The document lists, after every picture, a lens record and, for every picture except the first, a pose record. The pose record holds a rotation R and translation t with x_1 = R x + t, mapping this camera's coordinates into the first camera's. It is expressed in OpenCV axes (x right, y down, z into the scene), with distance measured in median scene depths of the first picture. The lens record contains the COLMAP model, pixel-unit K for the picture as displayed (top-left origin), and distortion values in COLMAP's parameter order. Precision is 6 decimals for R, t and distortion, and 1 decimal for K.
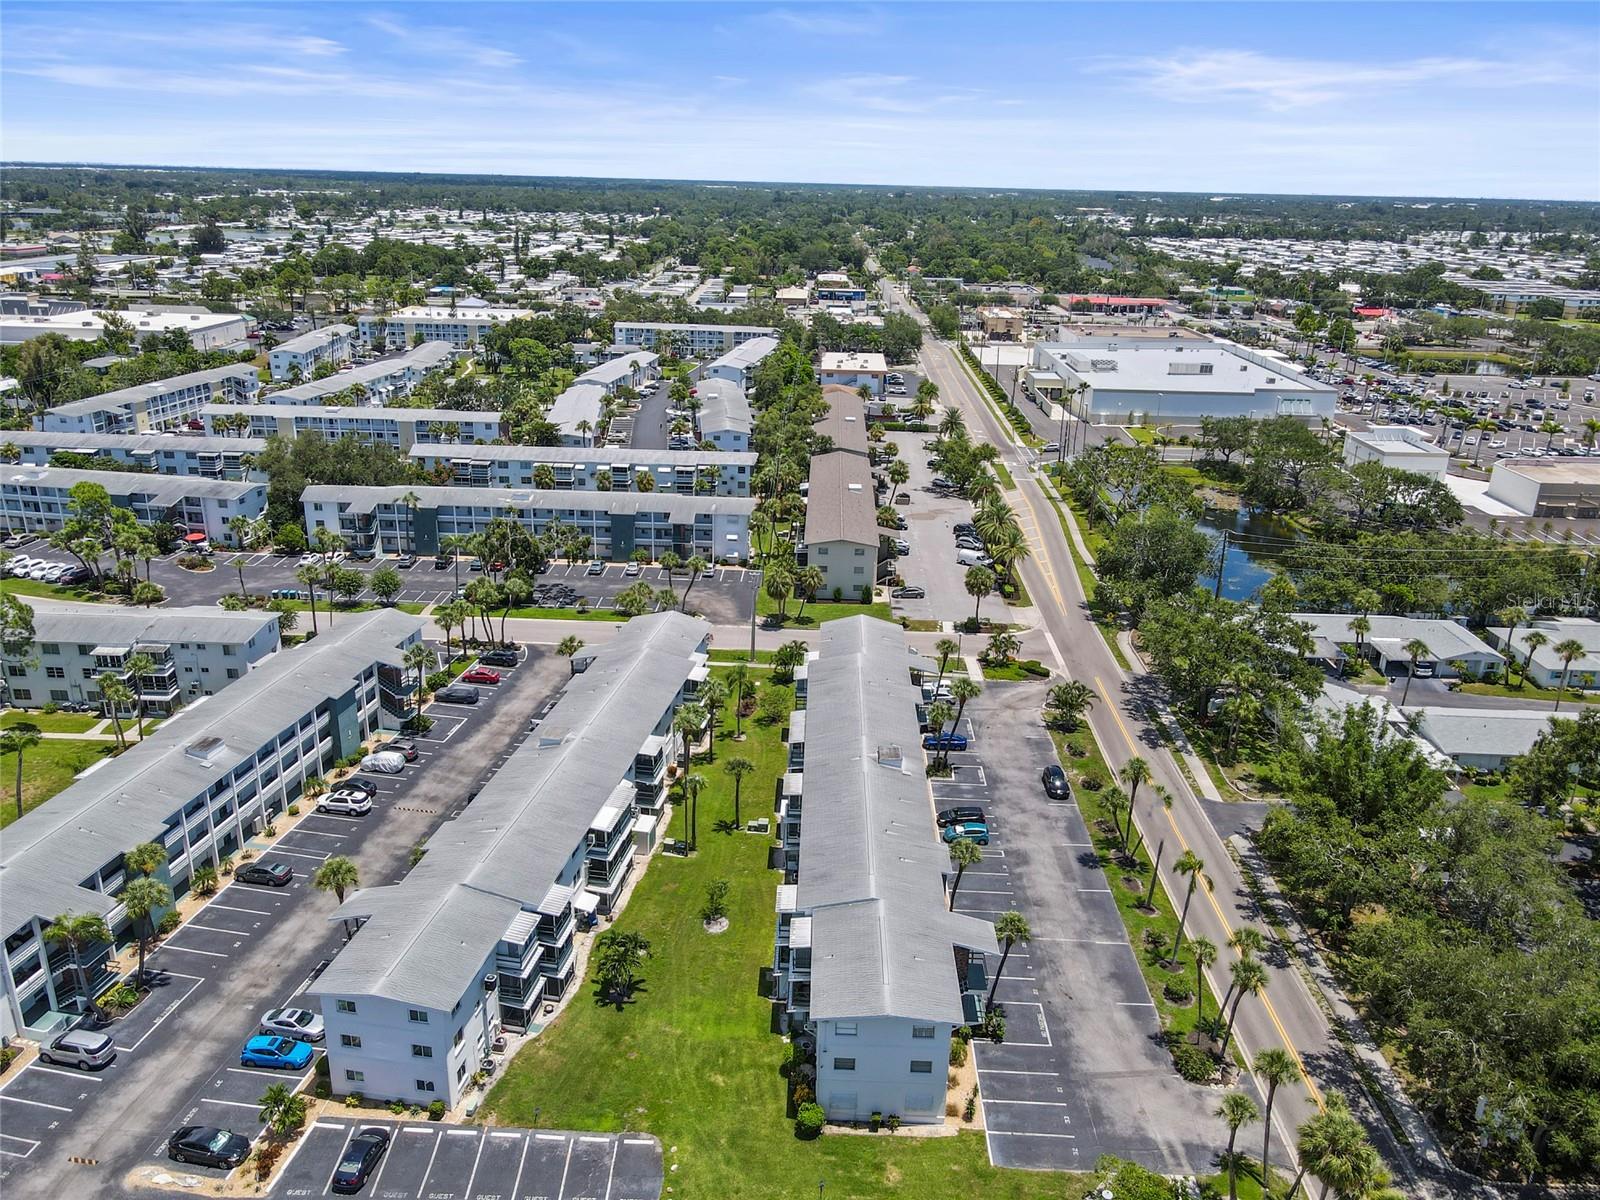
lens RADIAL K [[1184.6, 0, 797.0], [0, 1184.6, 603.8], [0, 0, 1]] dist [-0.009971, 0.047054]
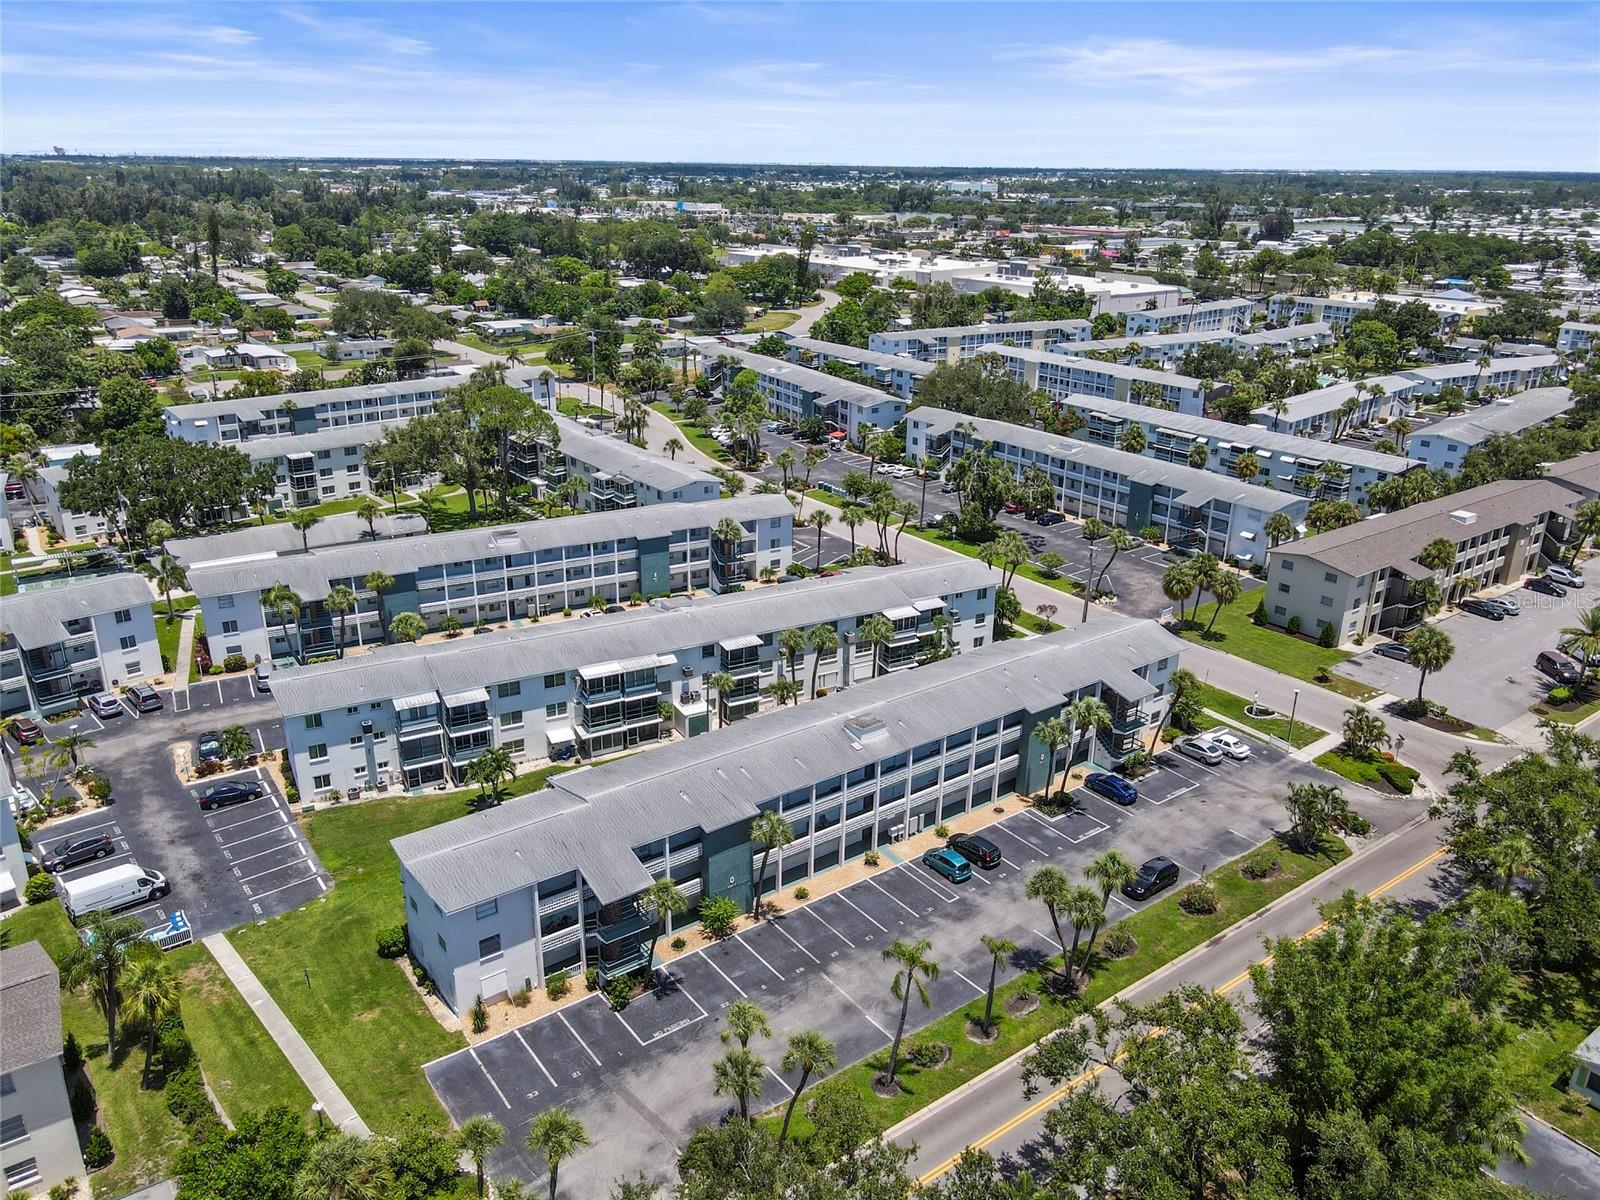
lens RADIAL K [[1184.6, 0, 797.0], [0, 1184.6, 603.8], [0, 0, 1]] dist [-0.009971, 0.047054]
pose [[0.619844, 0.262241, -0.739610, 0.545678], [-0.265618, 0.956988, 0.116710, -0.033799], [0.738404, 0.124112, 0.662839, 0.322215]]
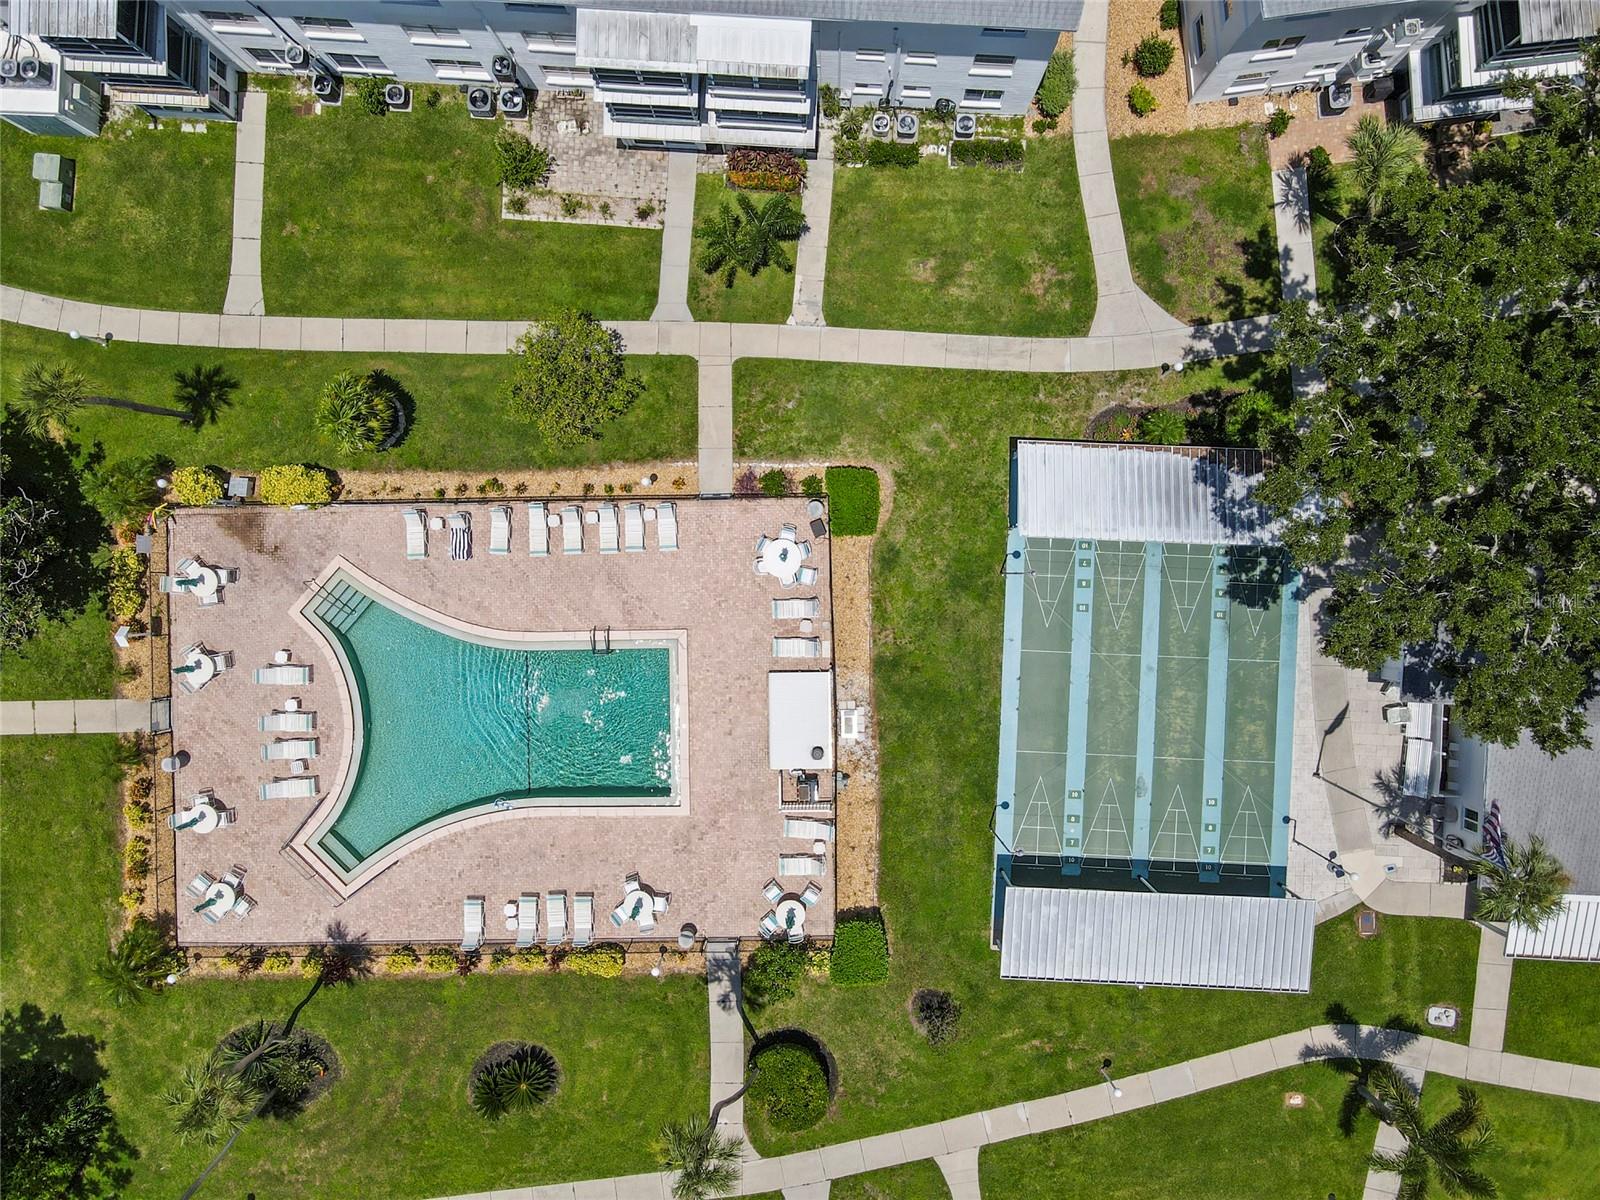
lens RADIAL K [[1184.6, 0, 797.0], [0, 1184.6, 603.8], [0, 0, 1]] dist [-0.009971, 0.047054]
pose [[0.054438, 0.998514, -0.002435, -0.727052], [-0.317187, 0.019605, 0.948160, -0.032720], [0.946799, -0.050843, 0.317783, 0.351115]]
